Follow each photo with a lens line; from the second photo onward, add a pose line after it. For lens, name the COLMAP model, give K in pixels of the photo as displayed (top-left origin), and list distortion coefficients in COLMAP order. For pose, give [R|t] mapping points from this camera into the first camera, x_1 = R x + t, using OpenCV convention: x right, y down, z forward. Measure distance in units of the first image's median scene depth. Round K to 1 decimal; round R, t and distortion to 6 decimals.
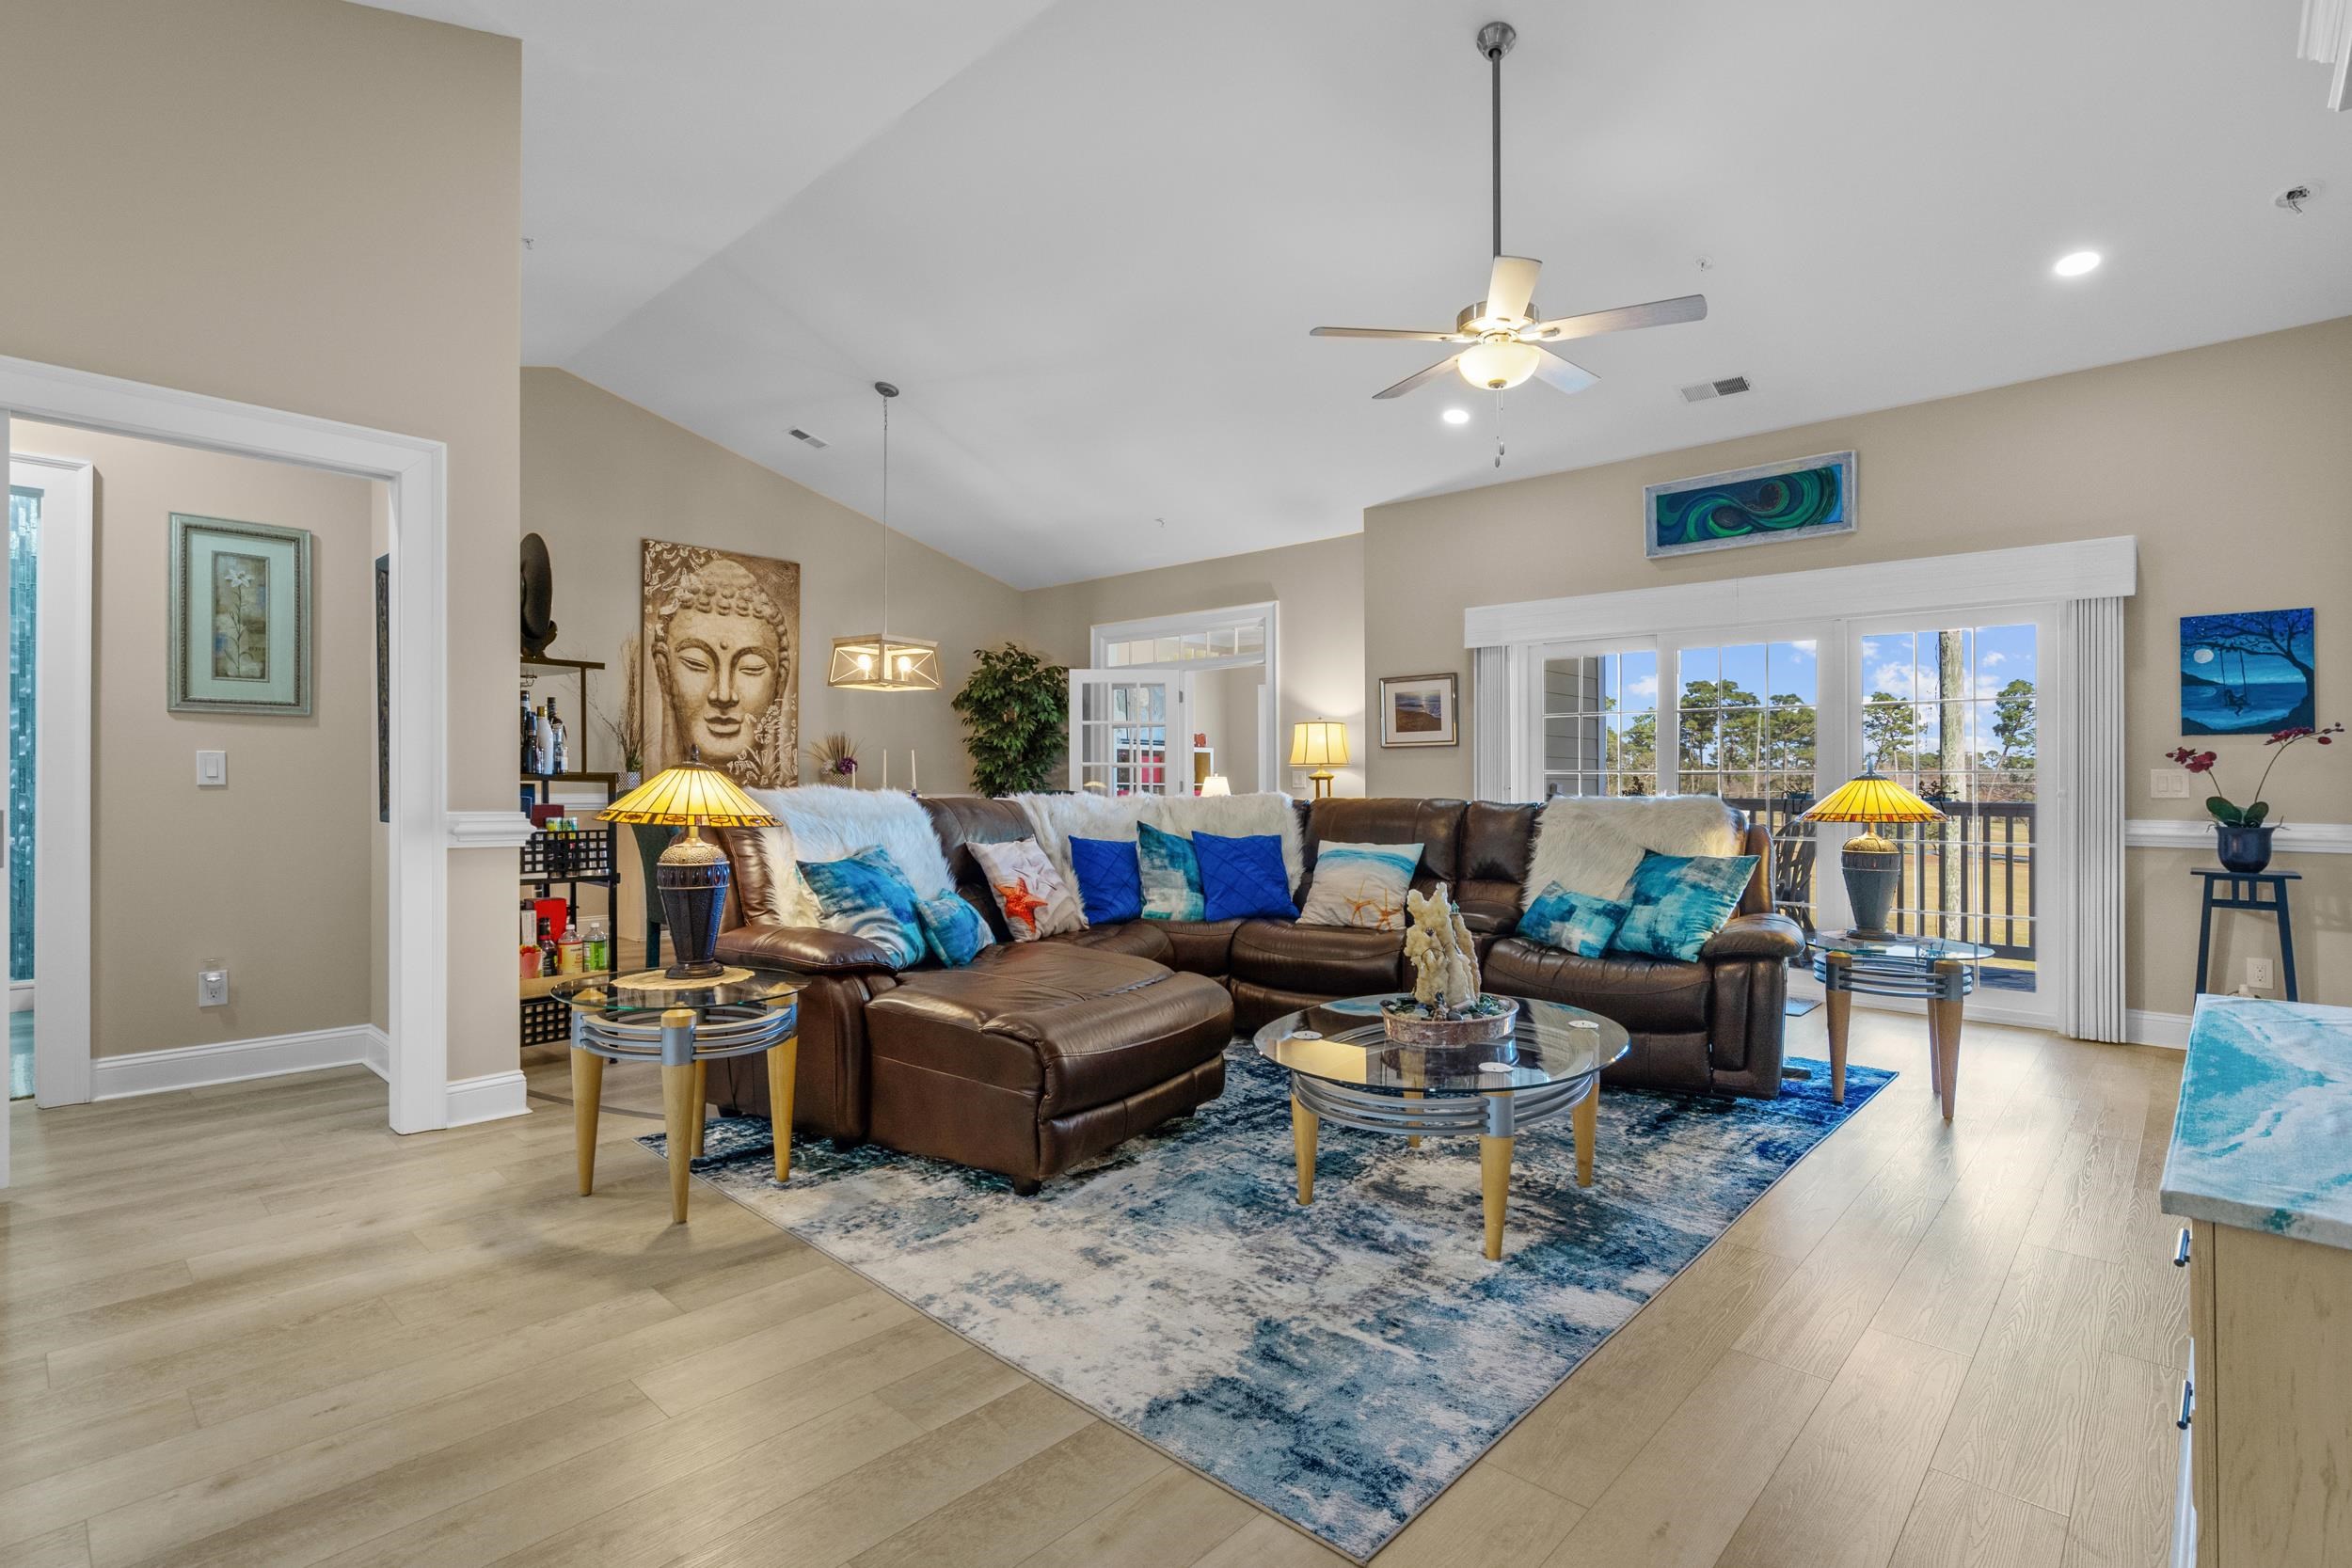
lens RADIAL K [[1074.0, 0, 1180.5], [0, 1074.0, 778.6], [0, 0, 1]] dist [-0.006795, 0.001489]
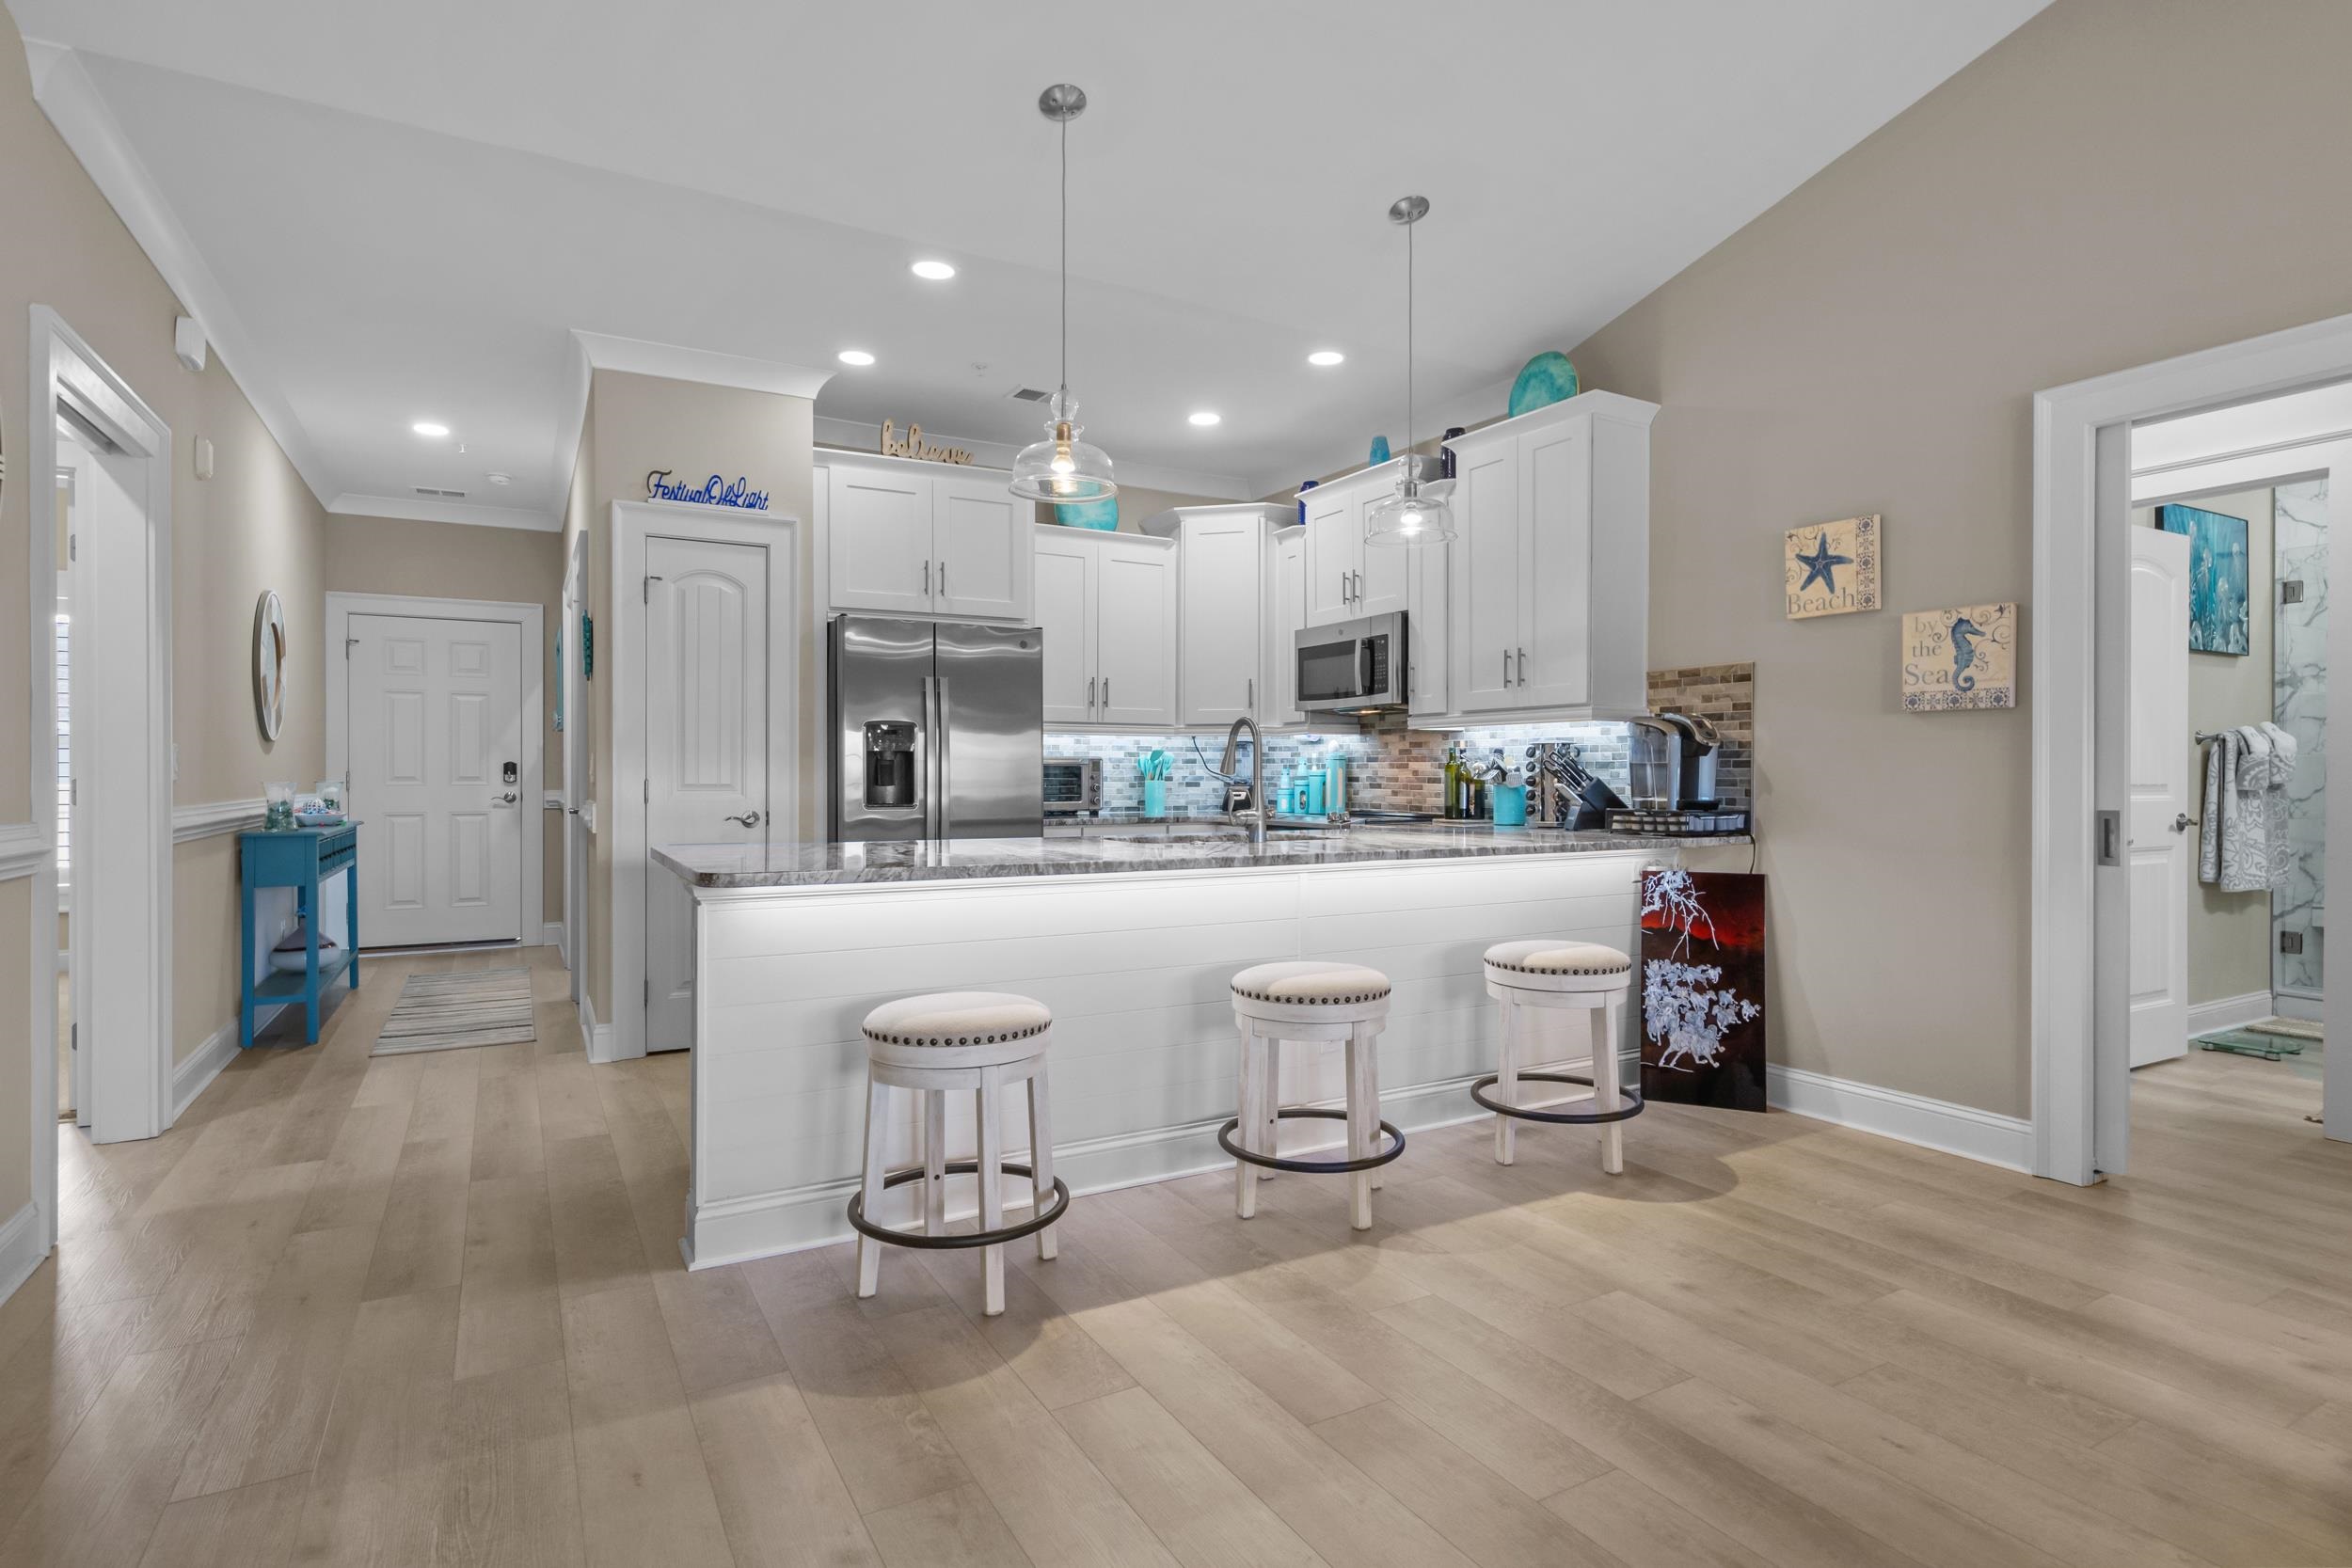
lens RADIAL K [[1174.7, 0, 1181.3], [0, 1174.7, 776.9], [0, 0, 1]] dist [0.000544, -0.000274]
pose [[-0.289504, -0.004167, -0.957168, 0.173679], [0.001605, 0.999987, -0.004839, 0.001465], [0.957175, -0.002937, -0.289494, 0.312762]]
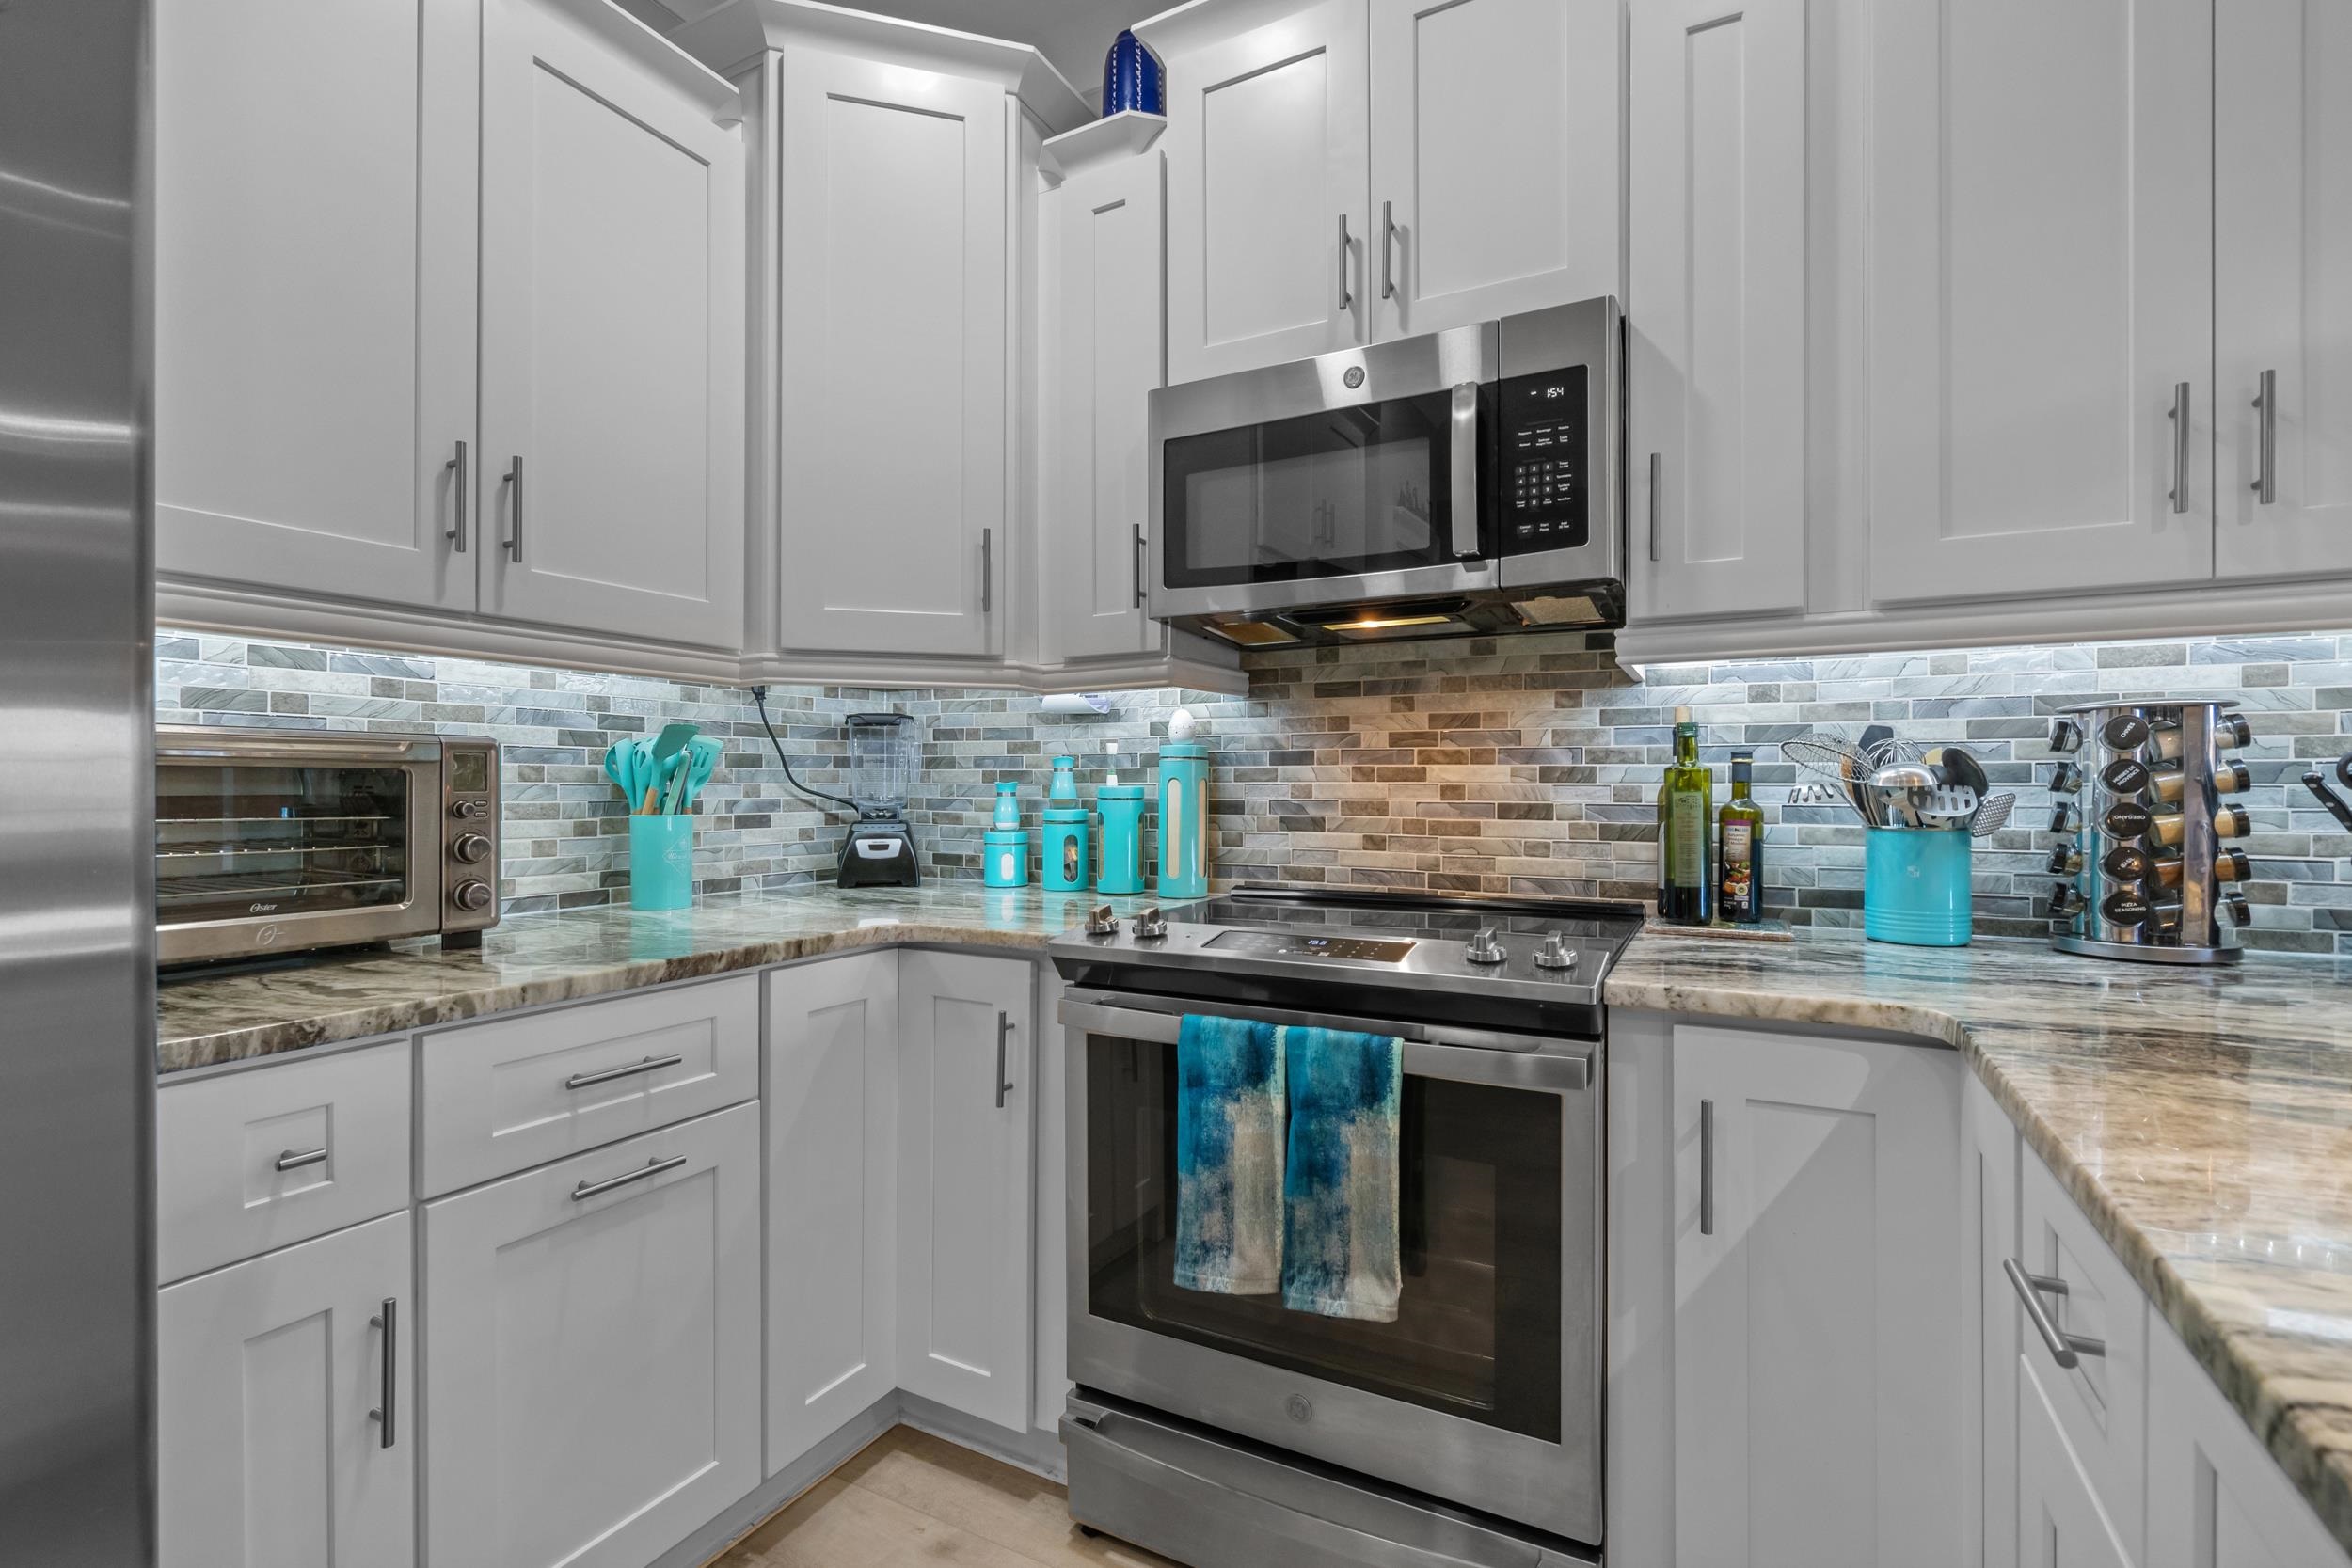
lens RADIAL K [[1074.0, 0, 1172.5], [0, 1074.0, 788.5], [0, 0, 1]] dist [-0.006795, 0.001489]
pose [[0.262447, -0.005364, -0.964932, -0.782472], [0.005741, 0.999976, -0.003997, -0.009911], [0.964929, -0.004491, 0.262471, -0.078699]]
